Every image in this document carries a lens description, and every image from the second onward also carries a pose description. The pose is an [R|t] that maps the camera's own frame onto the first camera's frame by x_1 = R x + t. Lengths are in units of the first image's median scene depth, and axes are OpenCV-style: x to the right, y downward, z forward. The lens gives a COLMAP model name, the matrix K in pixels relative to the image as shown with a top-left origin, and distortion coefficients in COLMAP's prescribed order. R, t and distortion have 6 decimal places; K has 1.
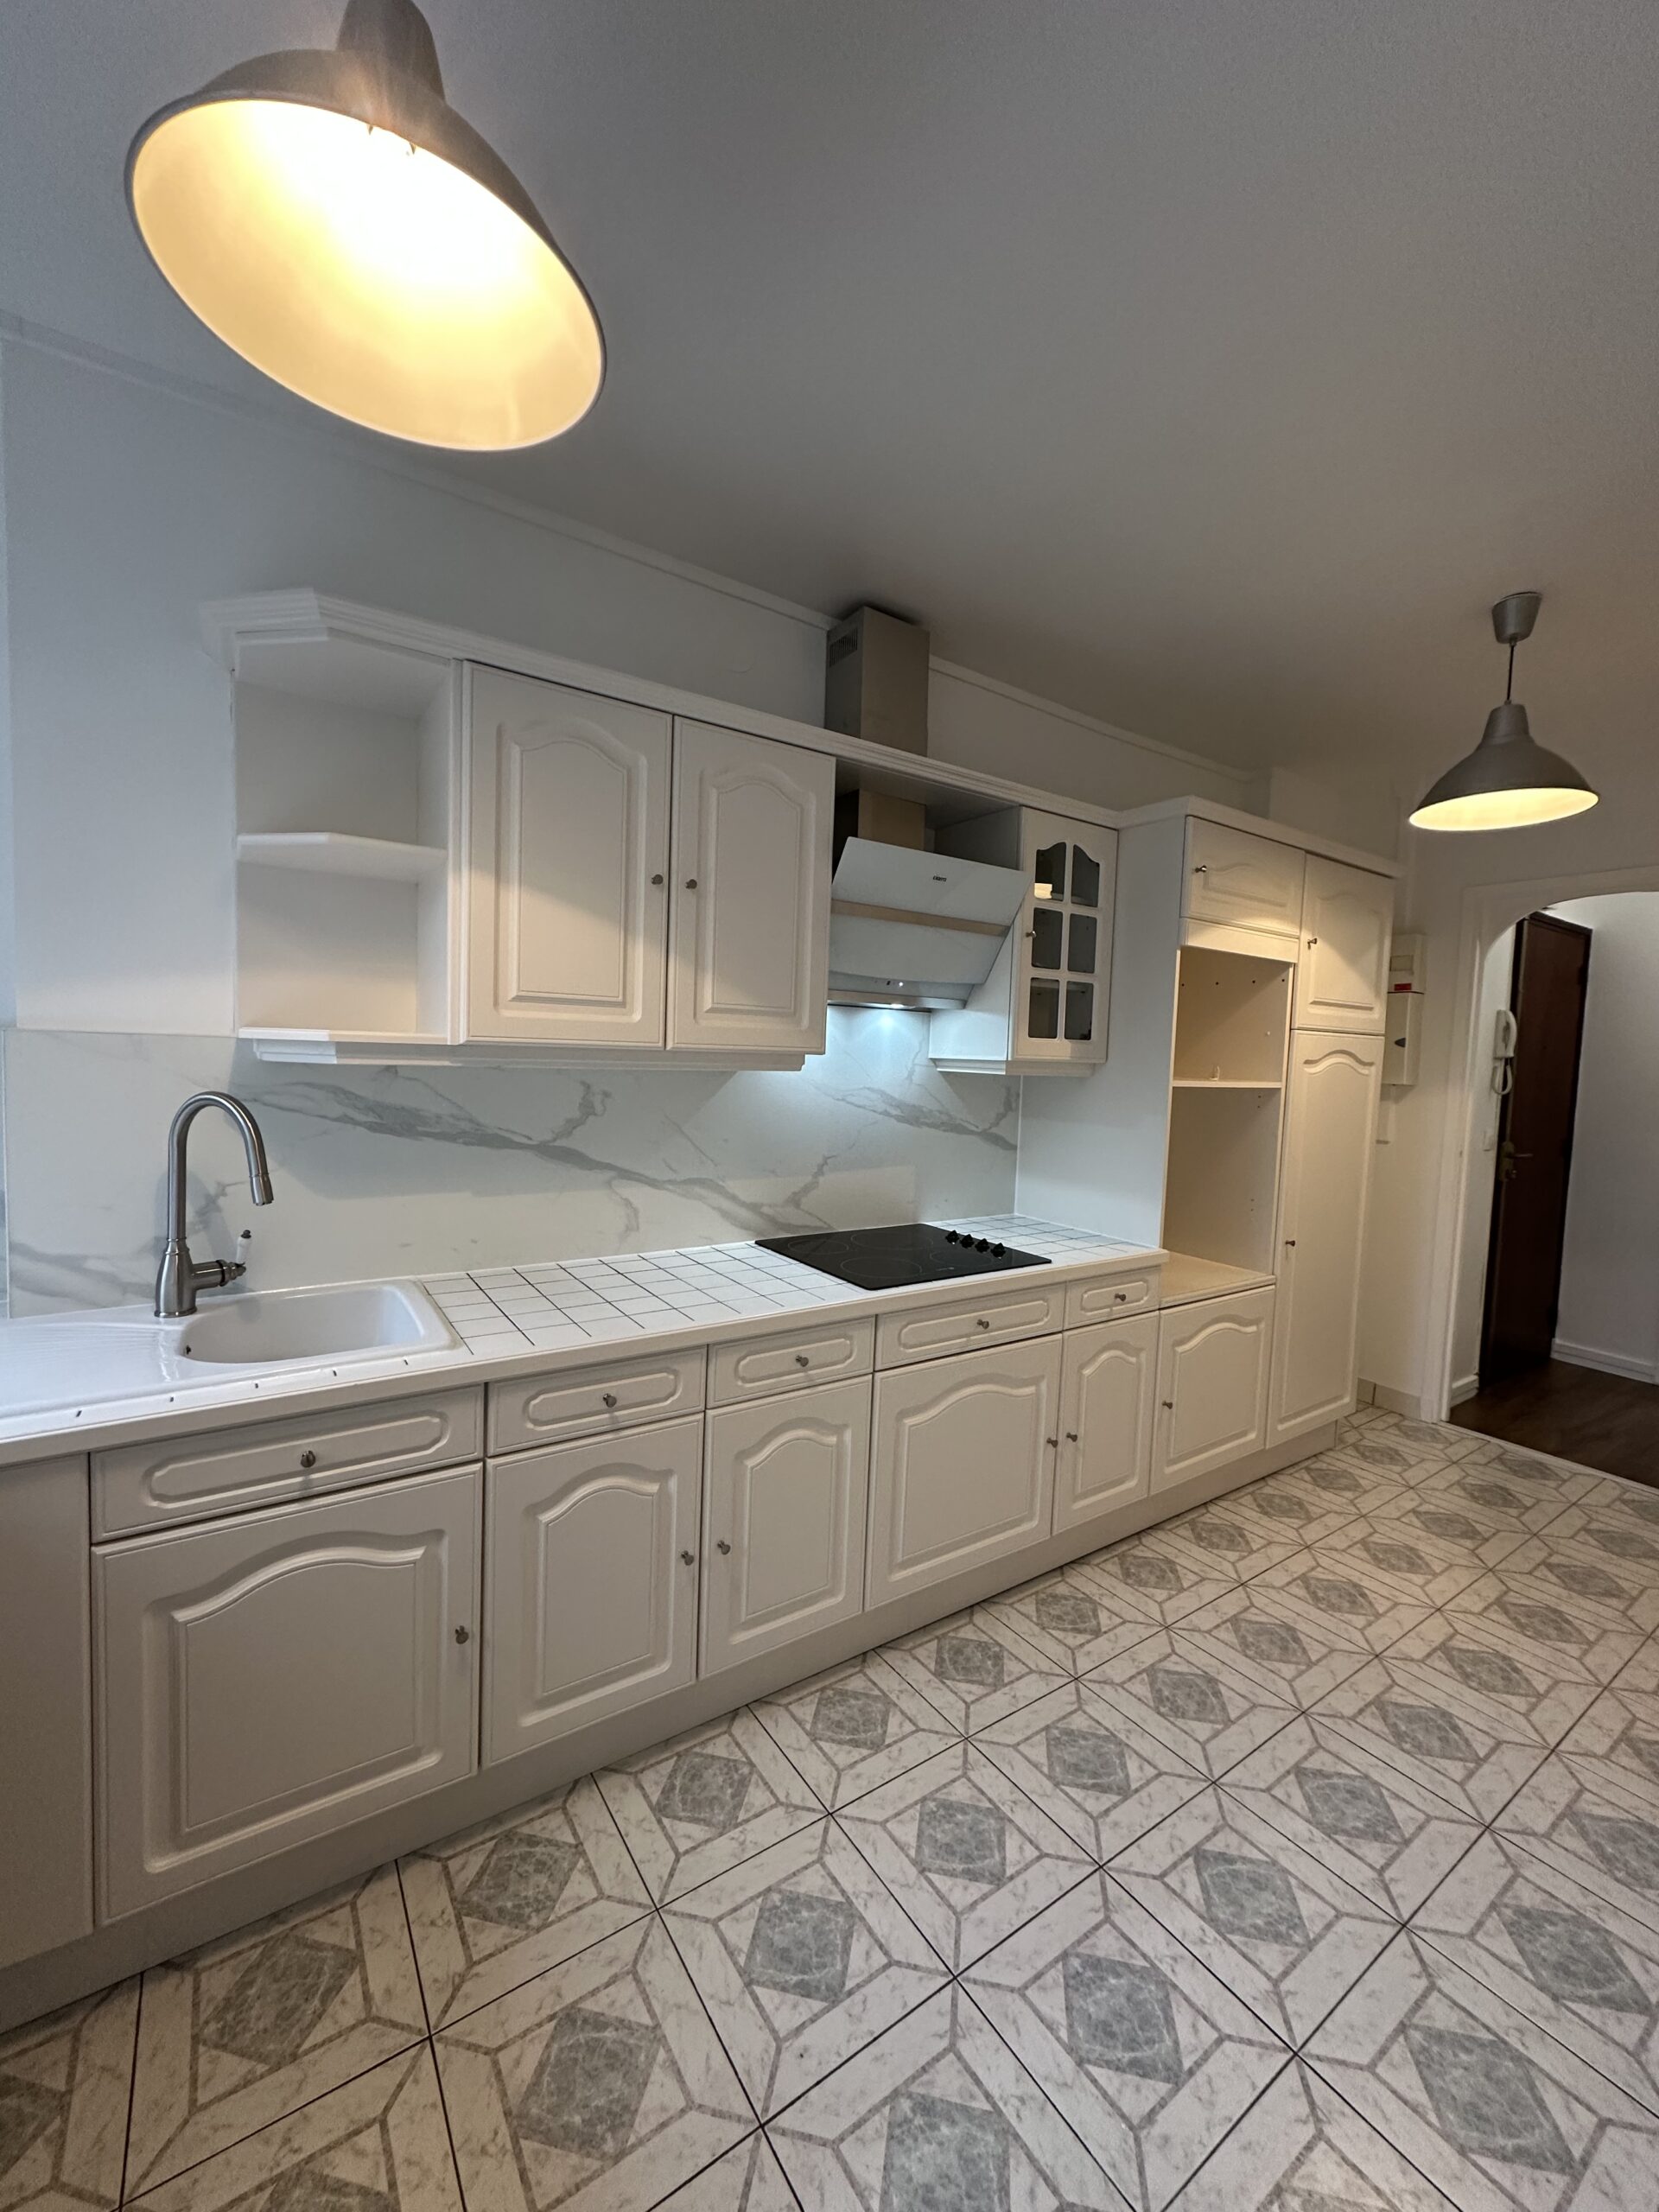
lens RADIAL K [[885.0, 0, 830.5], [0, 885.0, 1105.2], [0, 0, 1]] dist [0.000733, -0.000054]
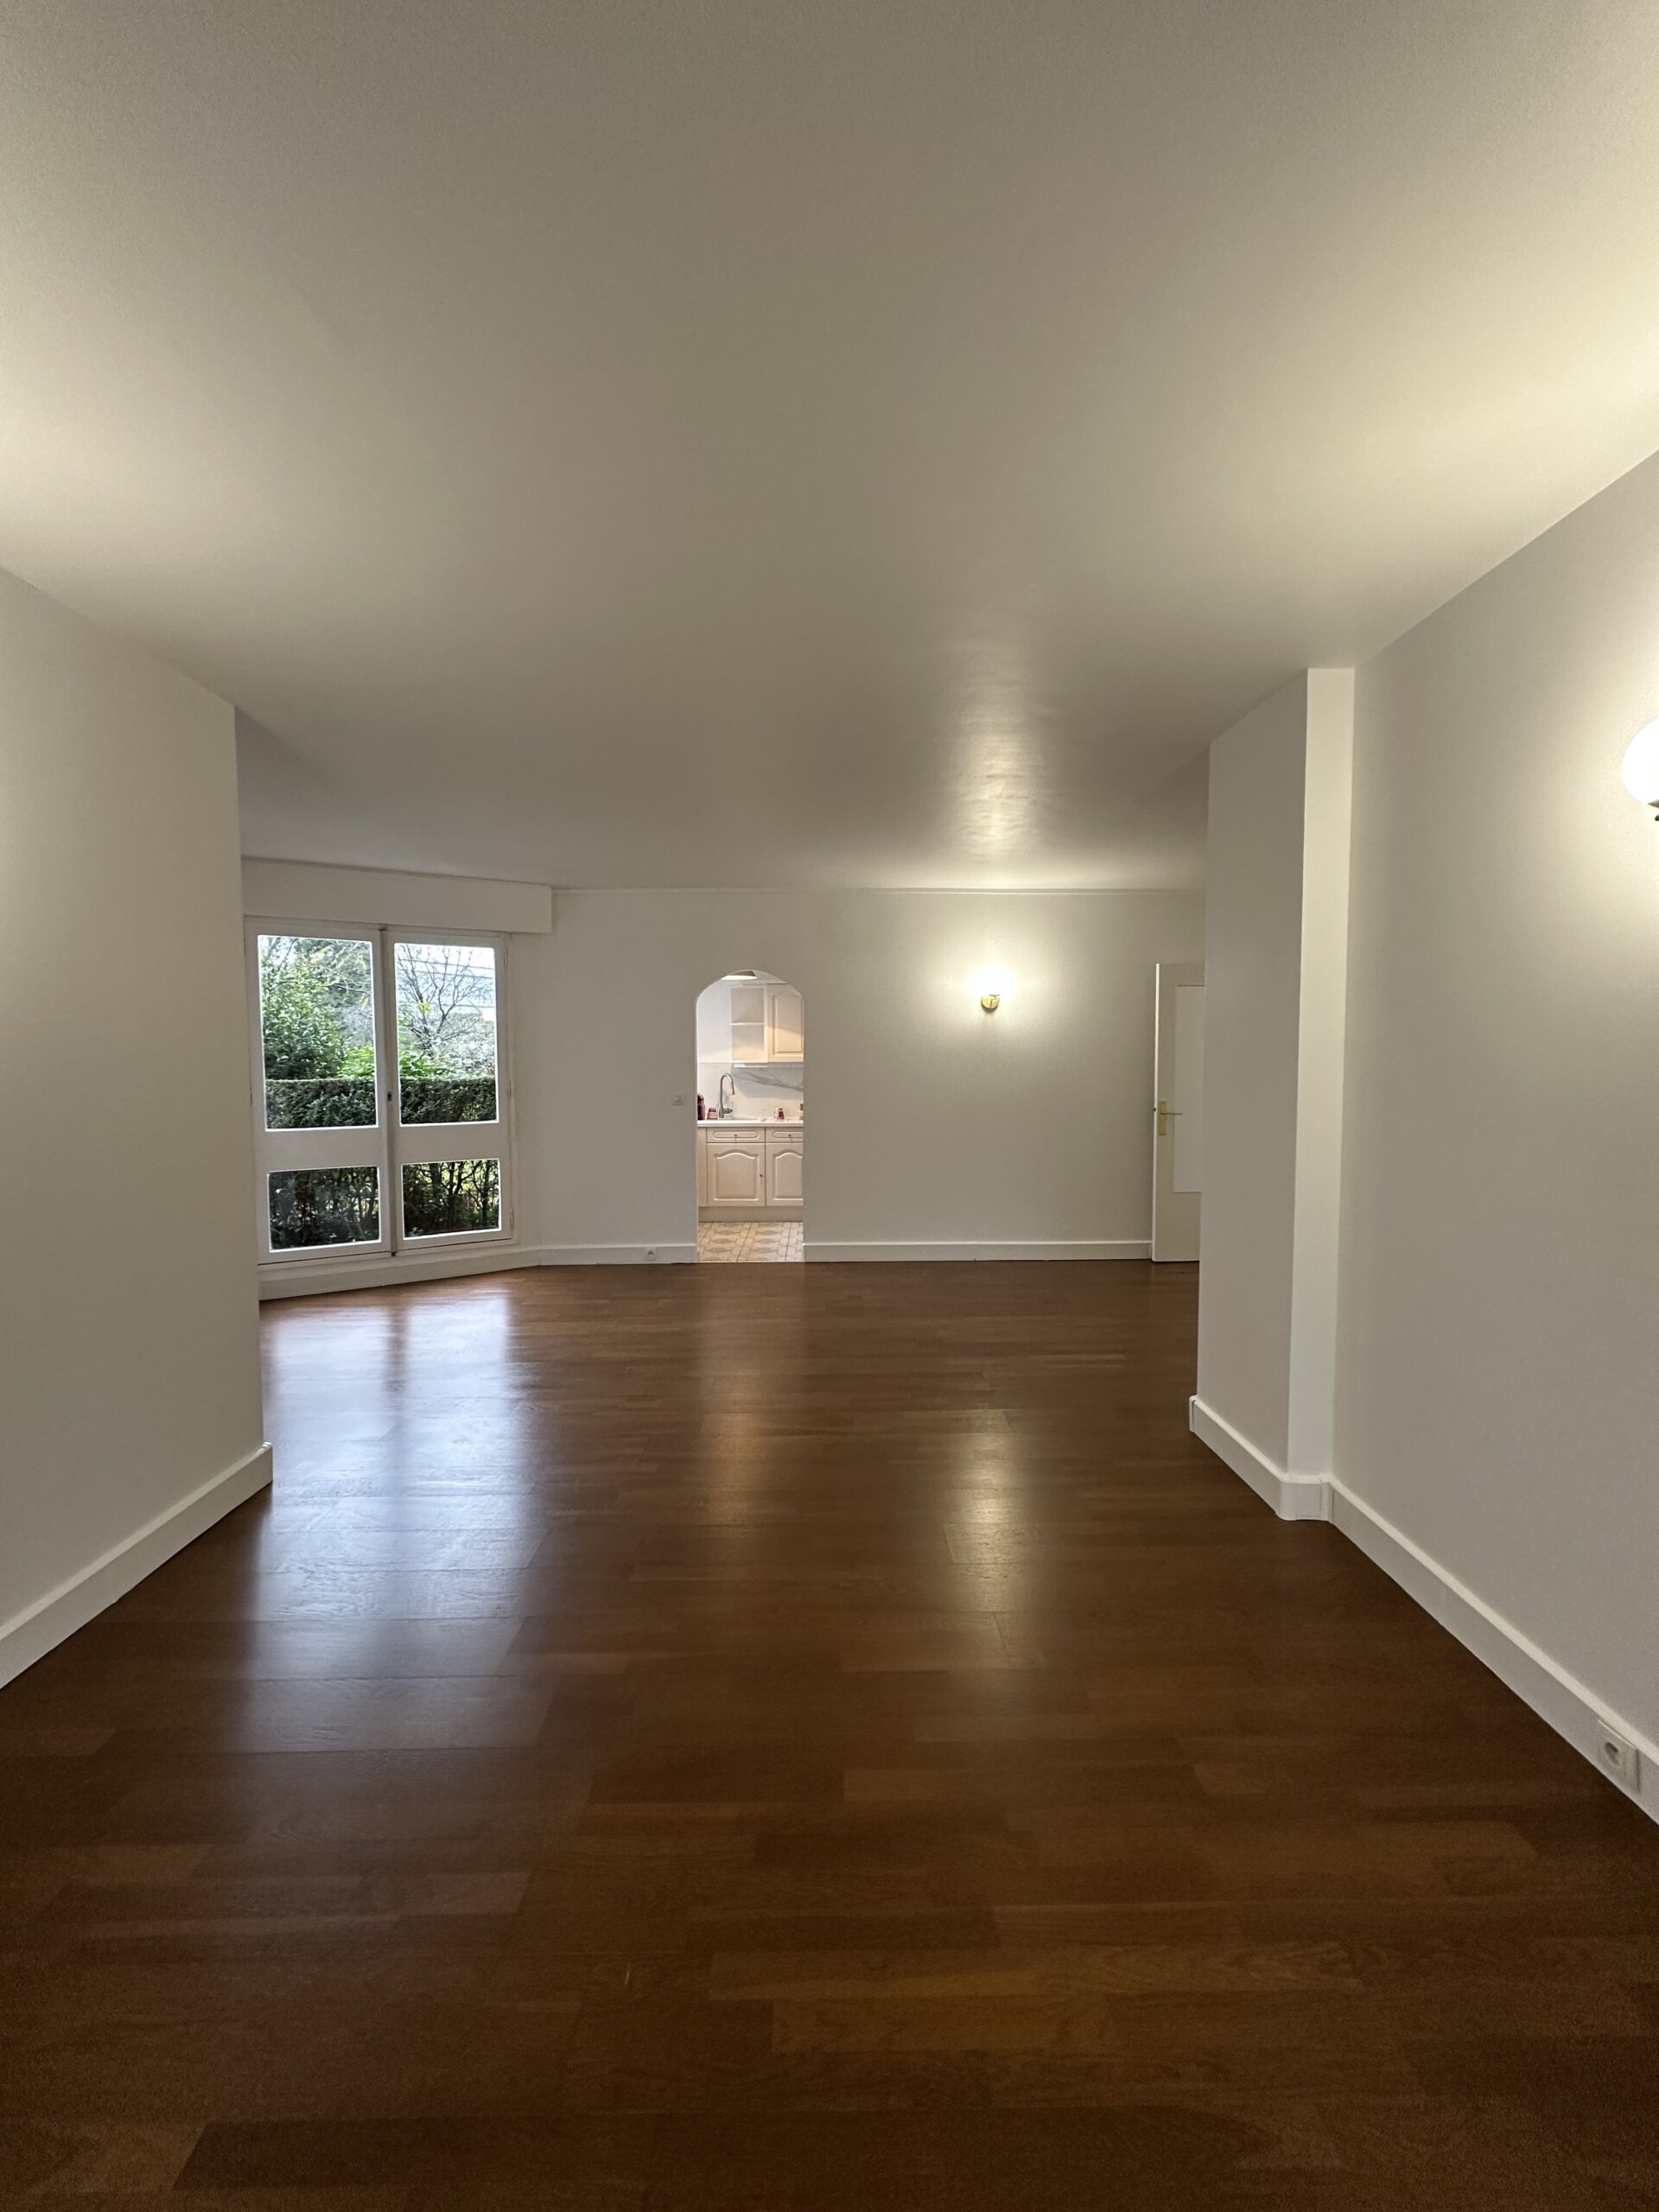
lens RADIAL K [[885.0, 0, 835.7], [0, 885.0, 1107.8], [0, 0, 1]] dist [0.000733, -0.000054]
pose [[0.835448, -0.010352, -0.549471, 2.487150], [0.003332, 0.999900, -0.013772, 0.240813], [0.549559, 0.009675, 0.835399, -2.751817]]
